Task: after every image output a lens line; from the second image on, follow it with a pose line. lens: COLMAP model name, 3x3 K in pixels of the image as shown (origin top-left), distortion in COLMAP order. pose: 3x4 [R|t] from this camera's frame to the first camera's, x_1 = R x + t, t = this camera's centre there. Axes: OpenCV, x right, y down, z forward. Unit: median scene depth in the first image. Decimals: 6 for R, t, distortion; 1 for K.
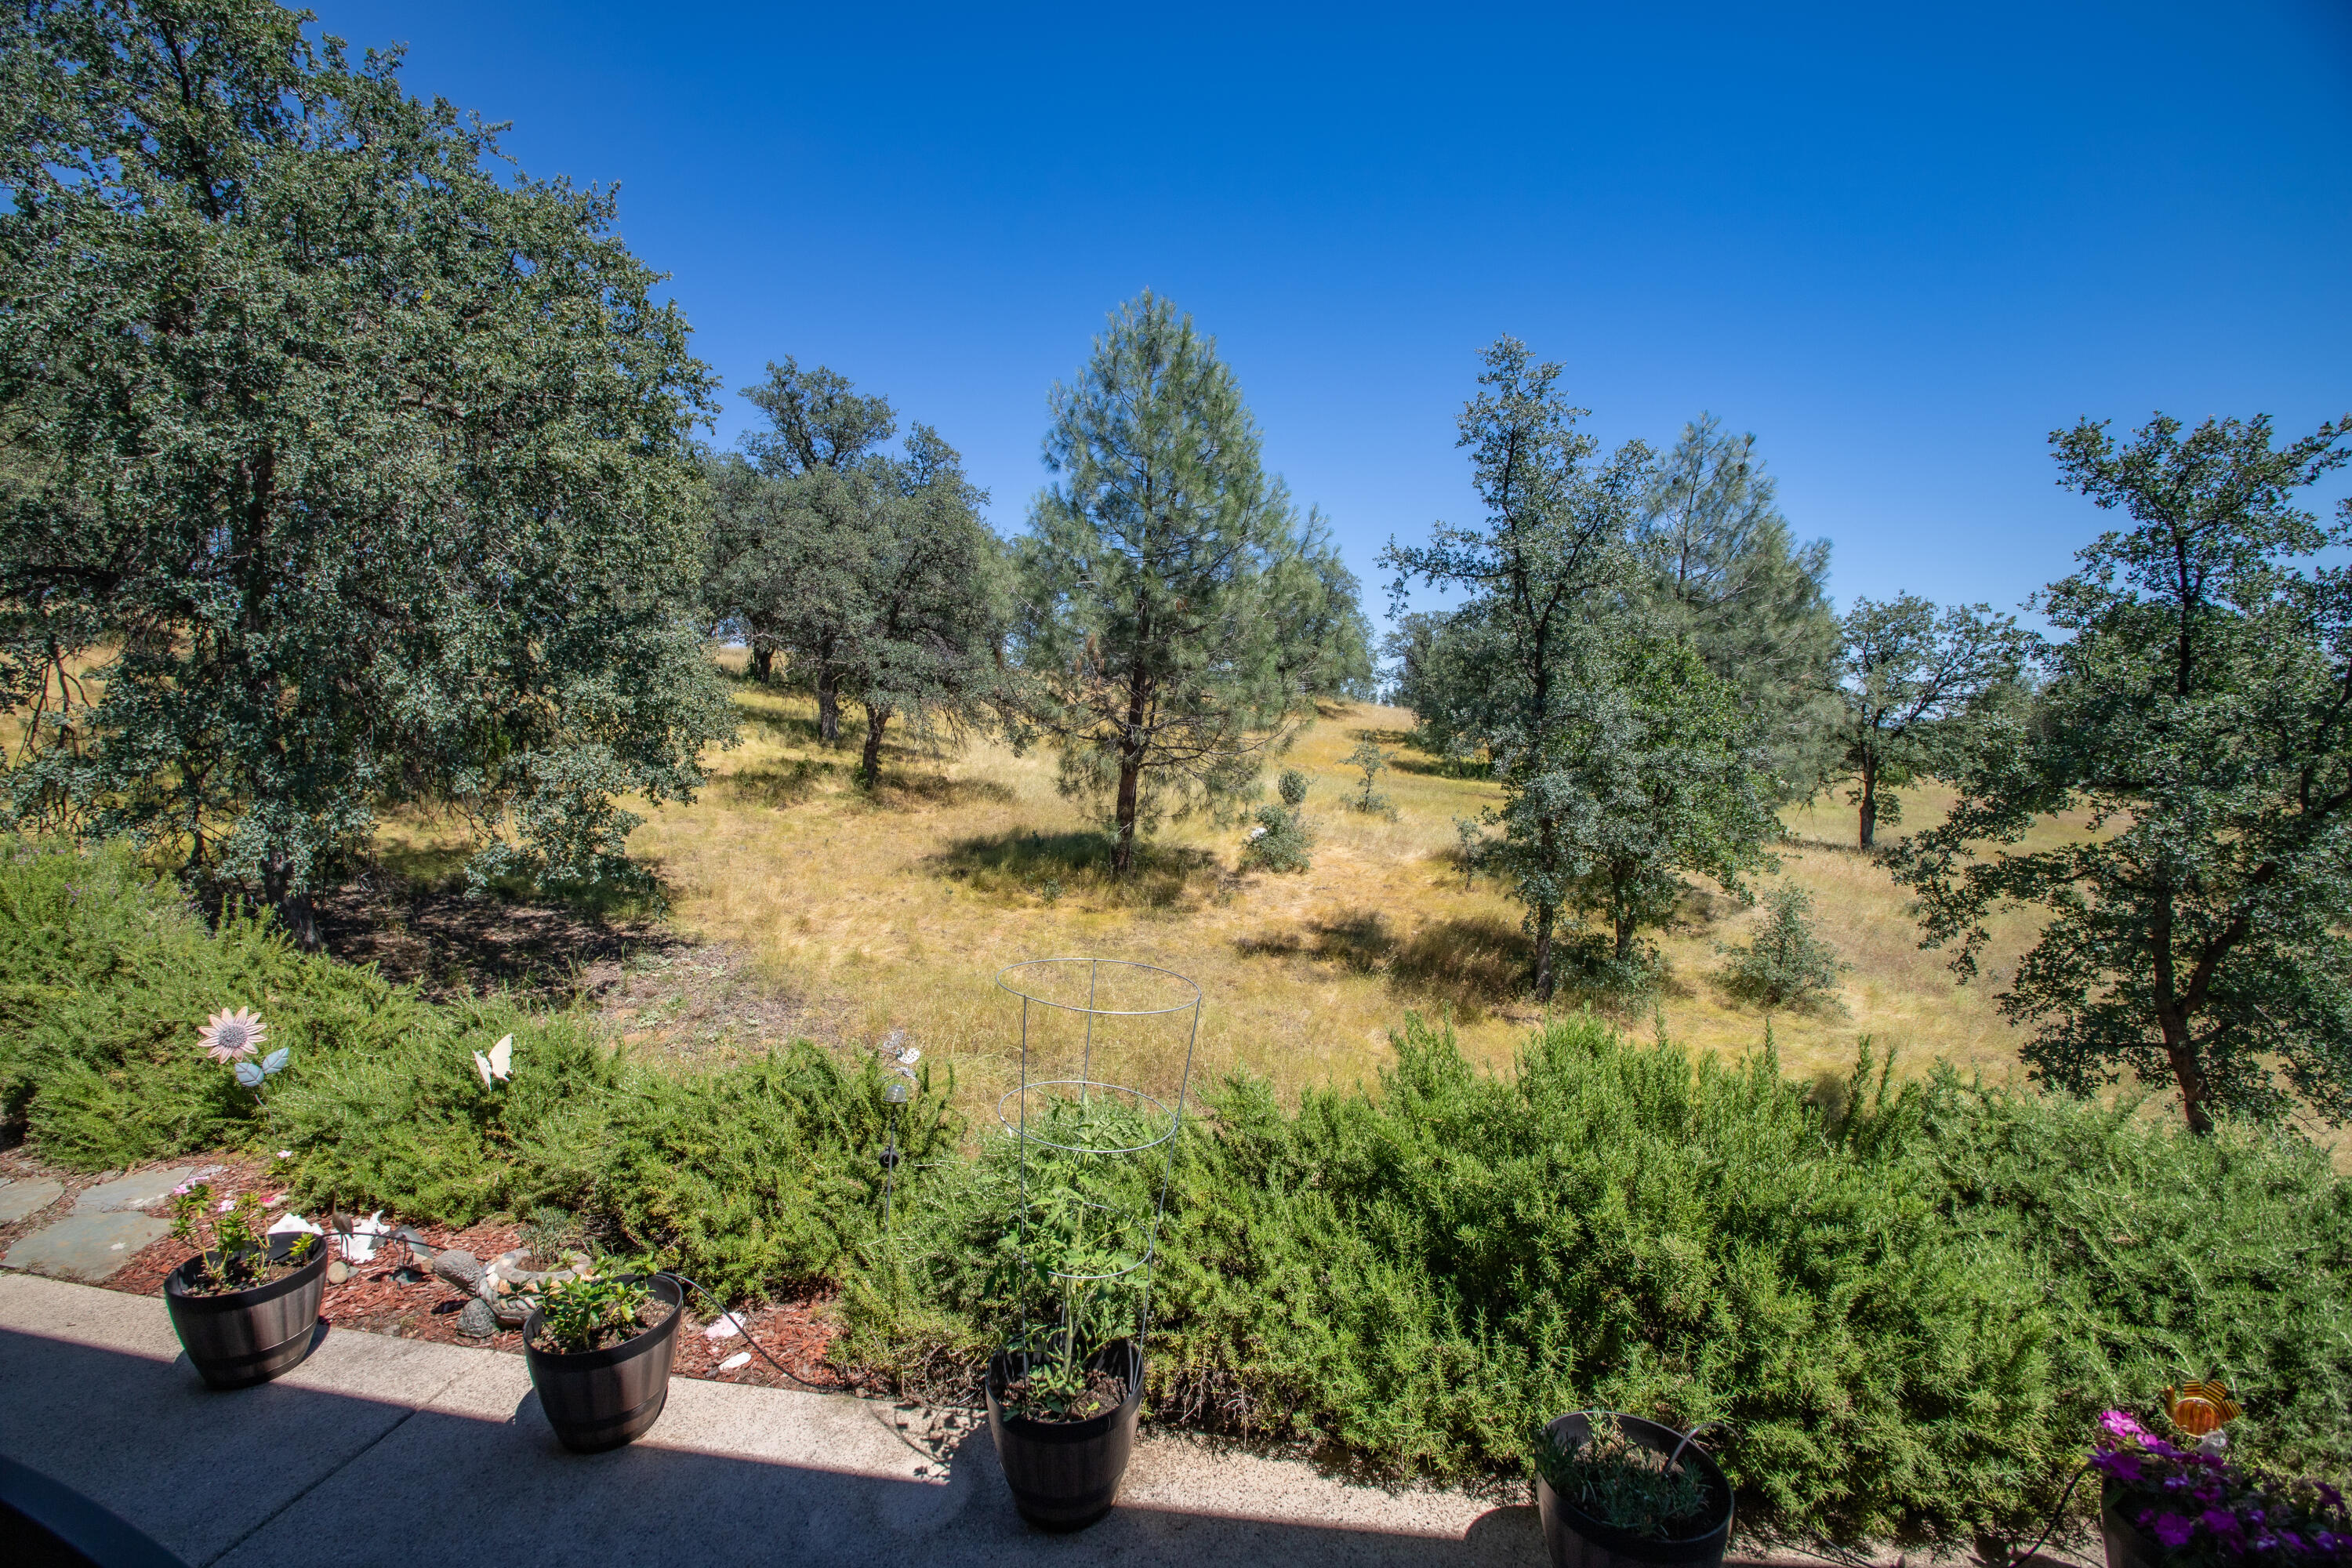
lens RADIAL K [[961.6, 0, 1157.1], [0, 961.6, 756.7], [0, 0, 1]] dist [-0.031700, -0.004435]
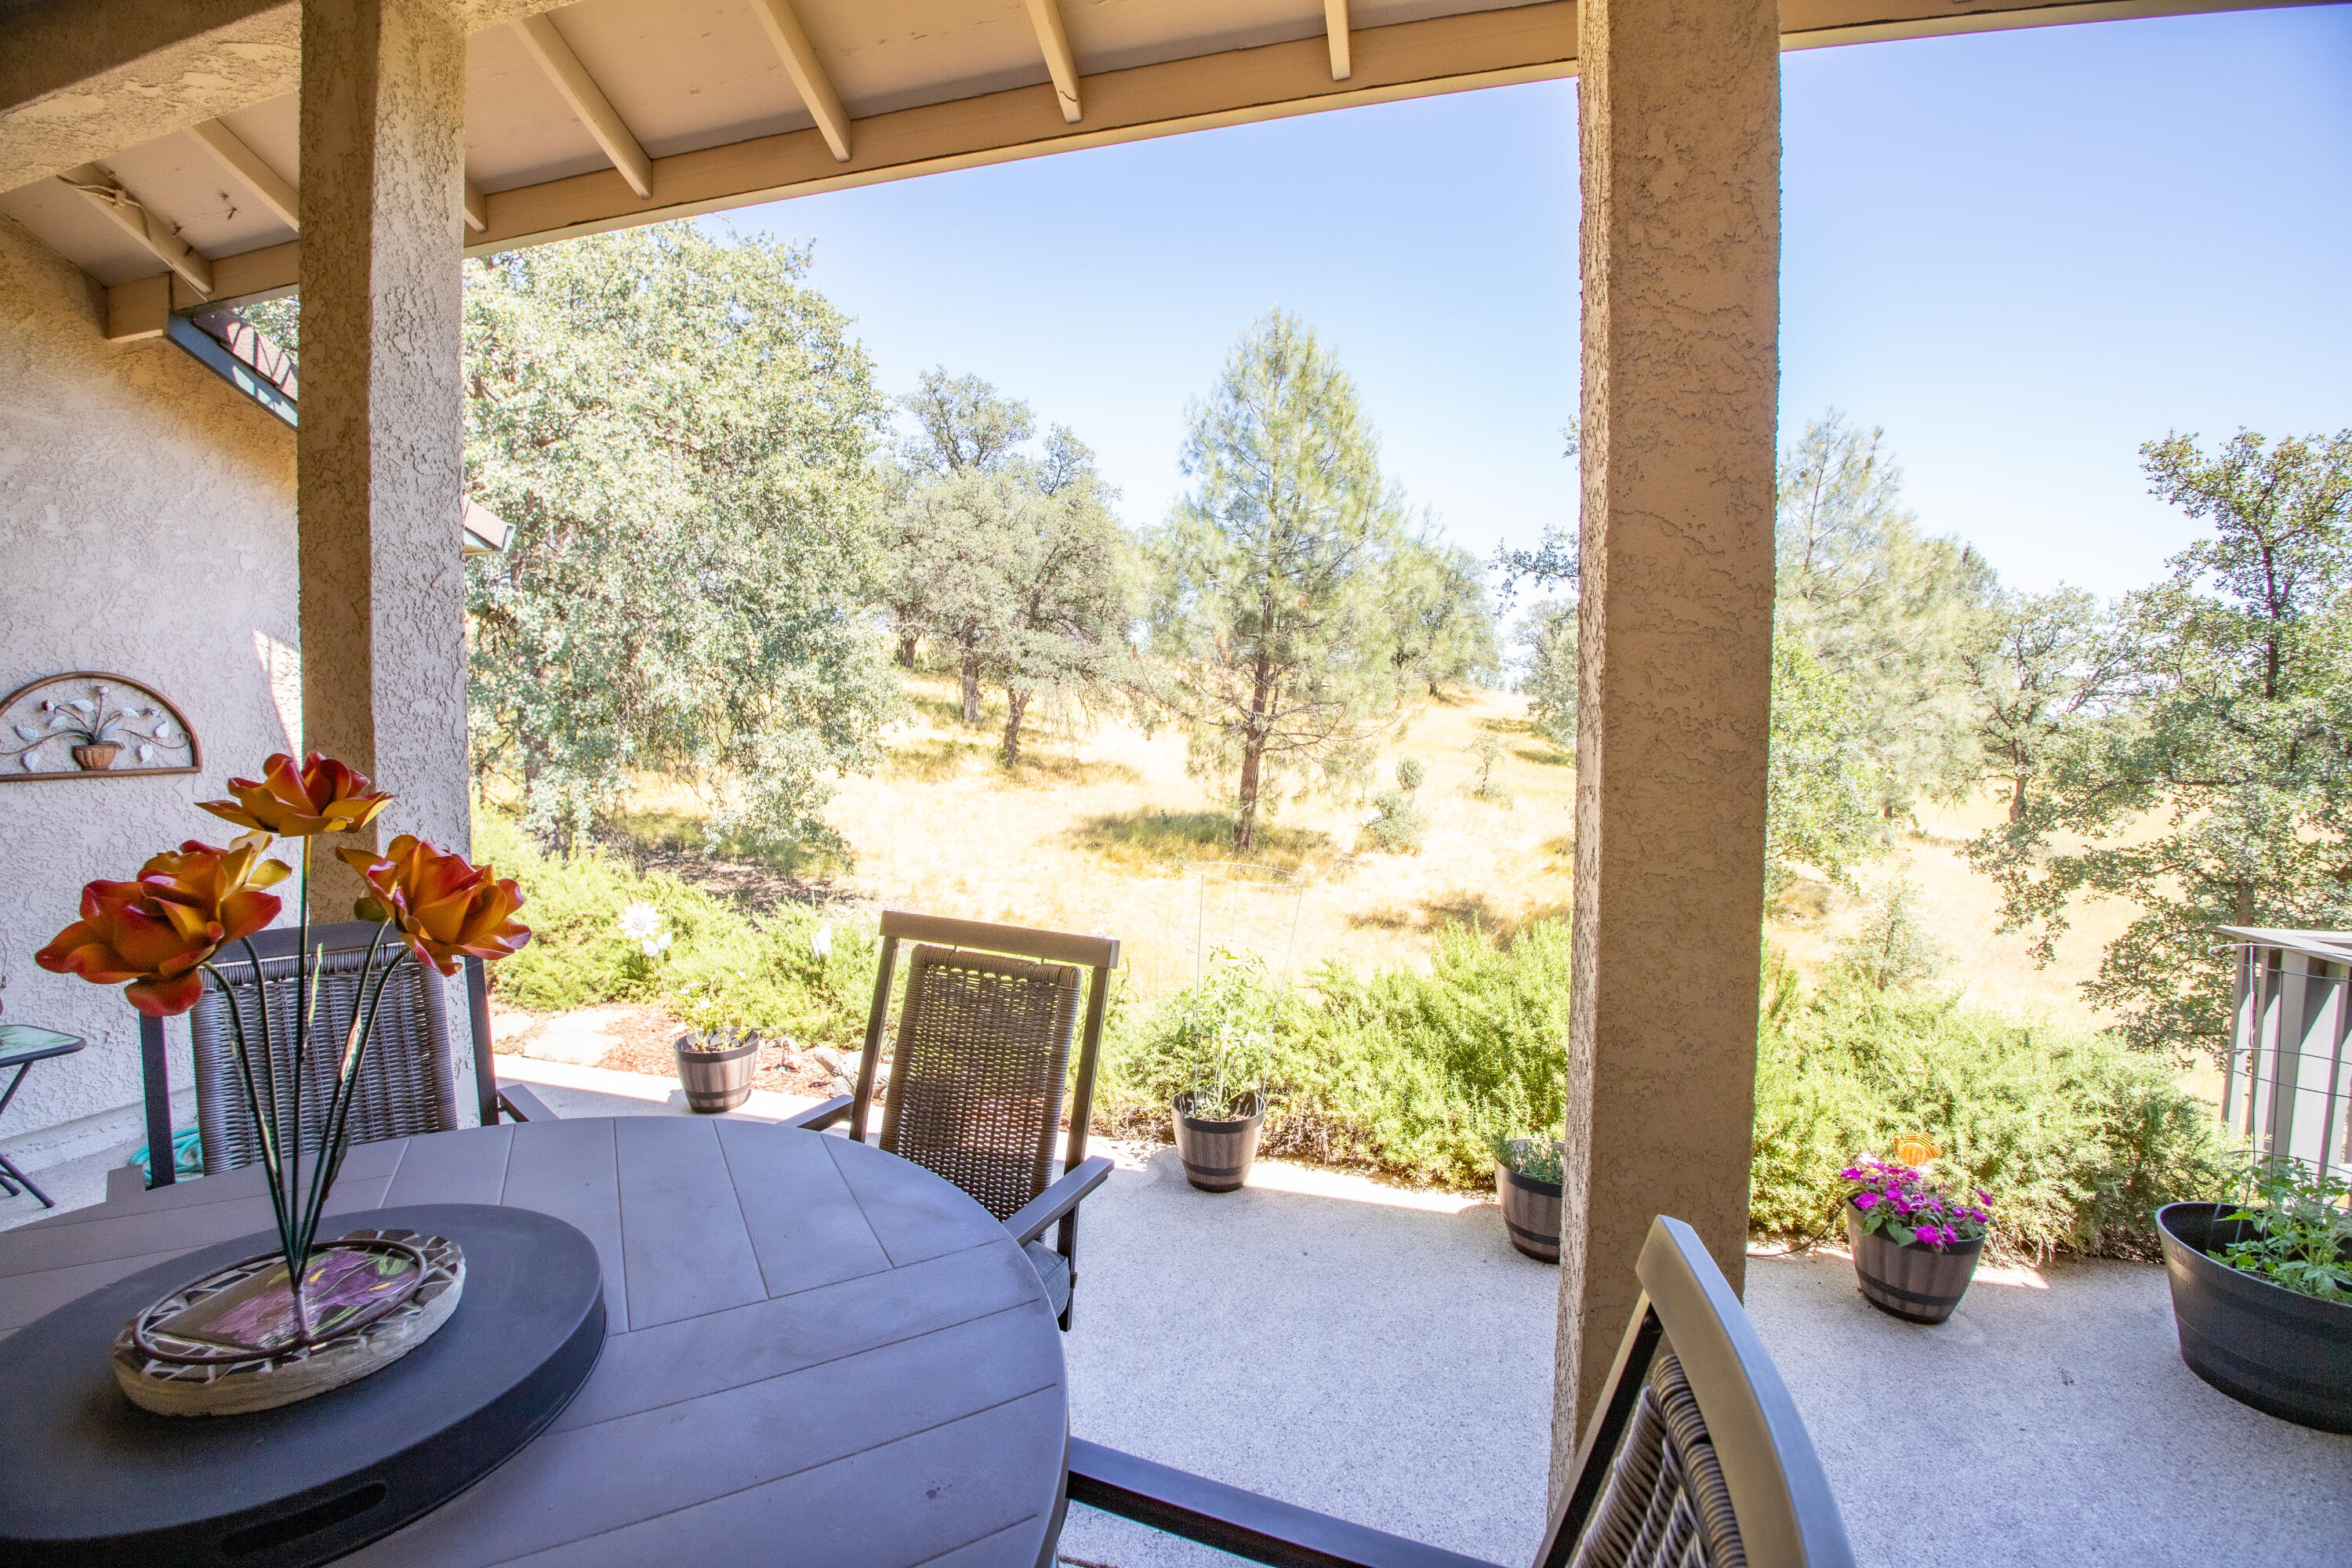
lens RADIAL K [[961.6, 0, 1170.3], [0, 961.6, 755.4], [0, 0, 1]] dist [-0.031700, -0.004435]
pose [[0.993705, 0.016660, -0.110784, -0.000770], [-0.015089, 0.999774, 0.015004, 0.000977], [0.111008, -0.013237, 0.993731, -0.141292]]
